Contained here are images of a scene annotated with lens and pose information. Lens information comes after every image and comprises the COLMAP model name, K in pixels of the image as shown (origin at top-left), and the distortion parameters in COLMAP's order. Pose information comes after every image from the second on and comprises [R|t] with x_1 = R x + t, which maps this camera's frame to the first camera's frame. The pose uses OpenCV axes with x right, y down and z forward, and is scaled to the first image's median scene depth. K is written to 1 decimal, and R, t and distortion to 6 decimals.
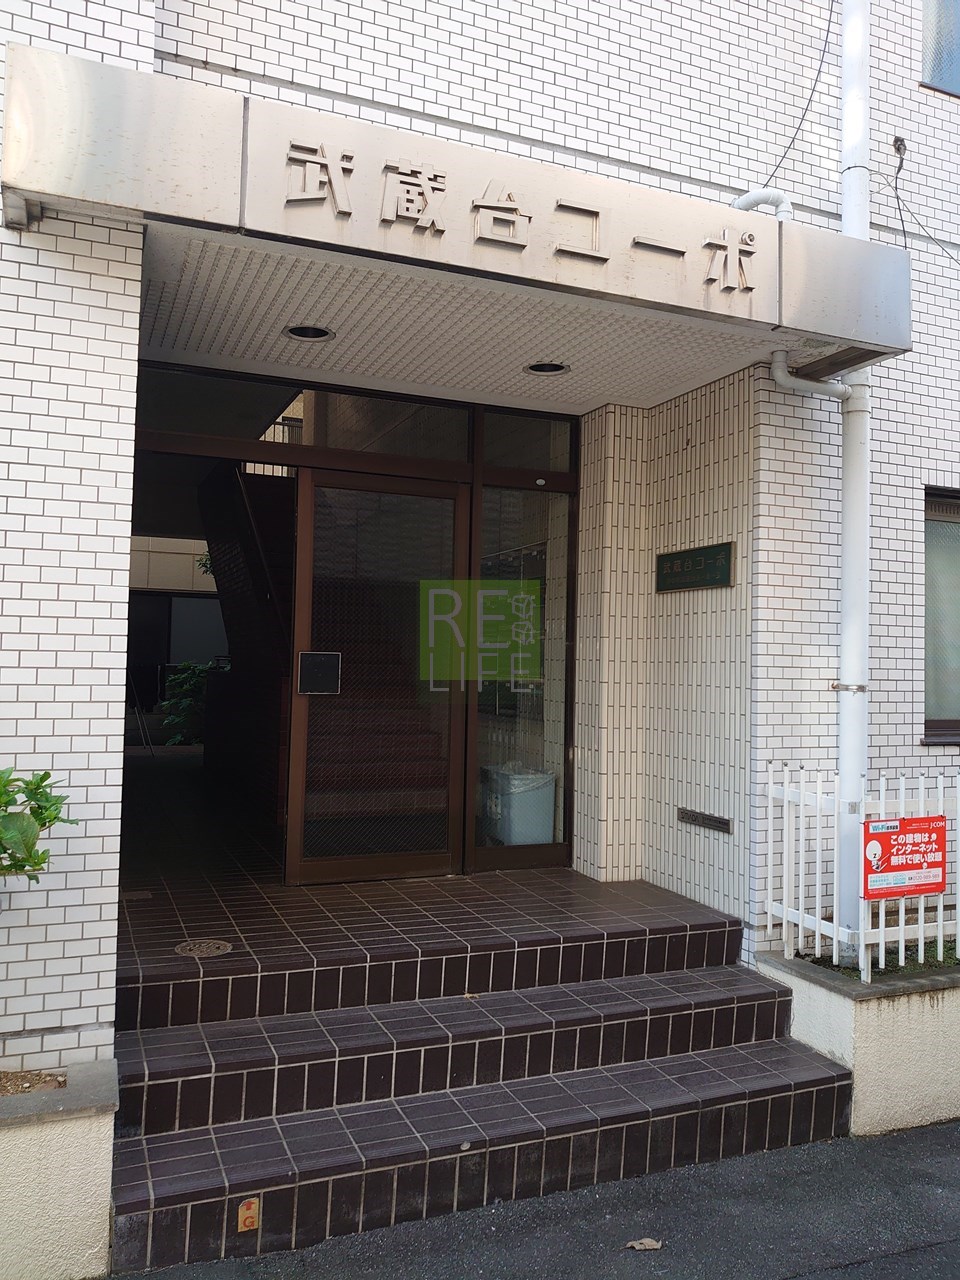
lens RADIAL K [[992.9, 0, 473.9], [0, 992.9, 606.1], [0, 0, 1]] dist [0.001908, -0.008130]
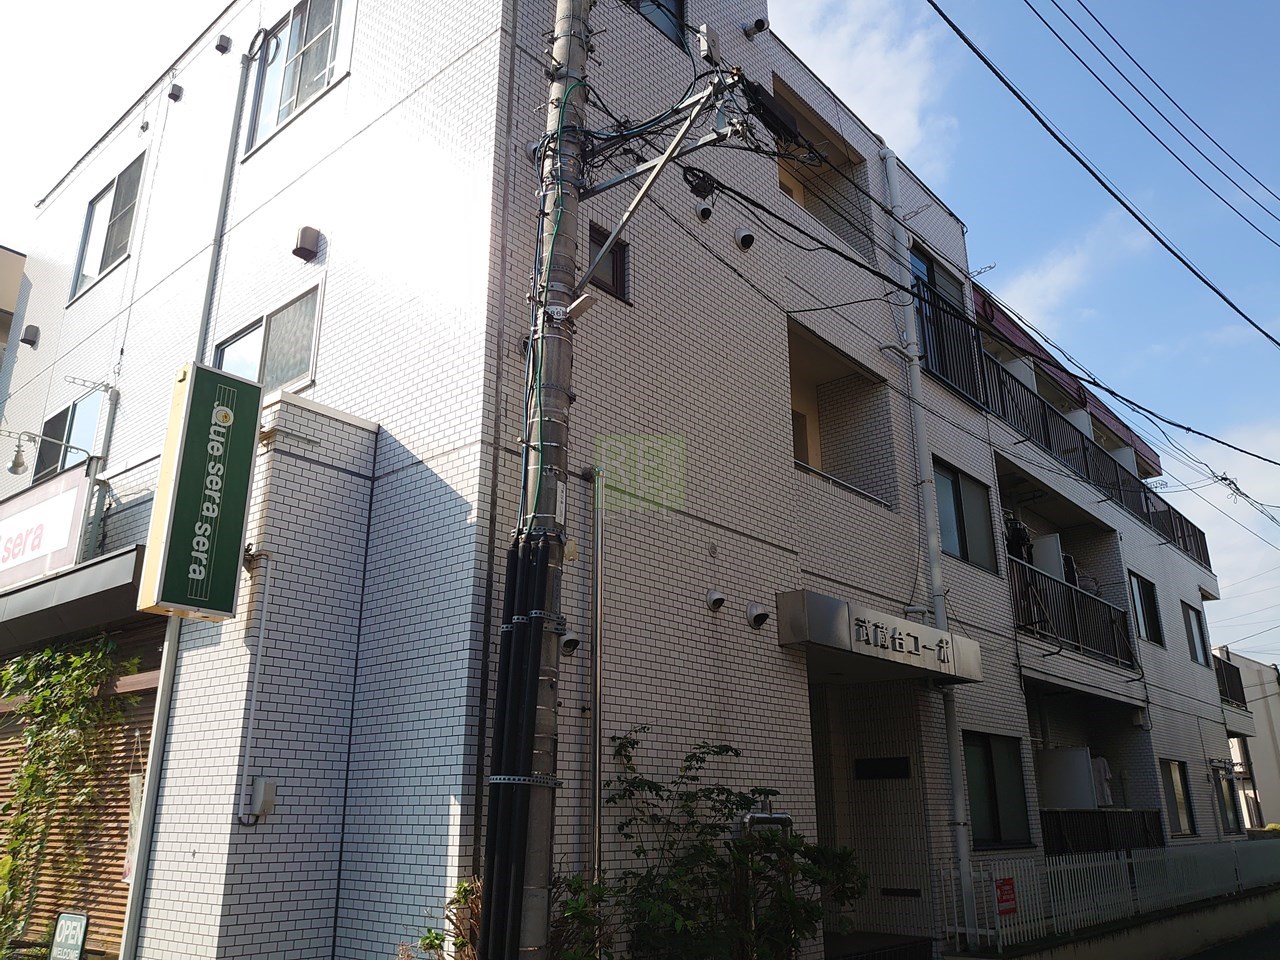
lens RADIAL K [[992.9, 0, 639.2], [0, 992.9, 477.5], [0, 0, 1]] dist [0.001908, -0.008130]
pose [[0.890923, 0.125318, 0.436522, -1.359393], [-0.008439, 0.965578, -0.259978, -0.087675], [-0.454076, 0.227937, 0.861313, -0.809644]]
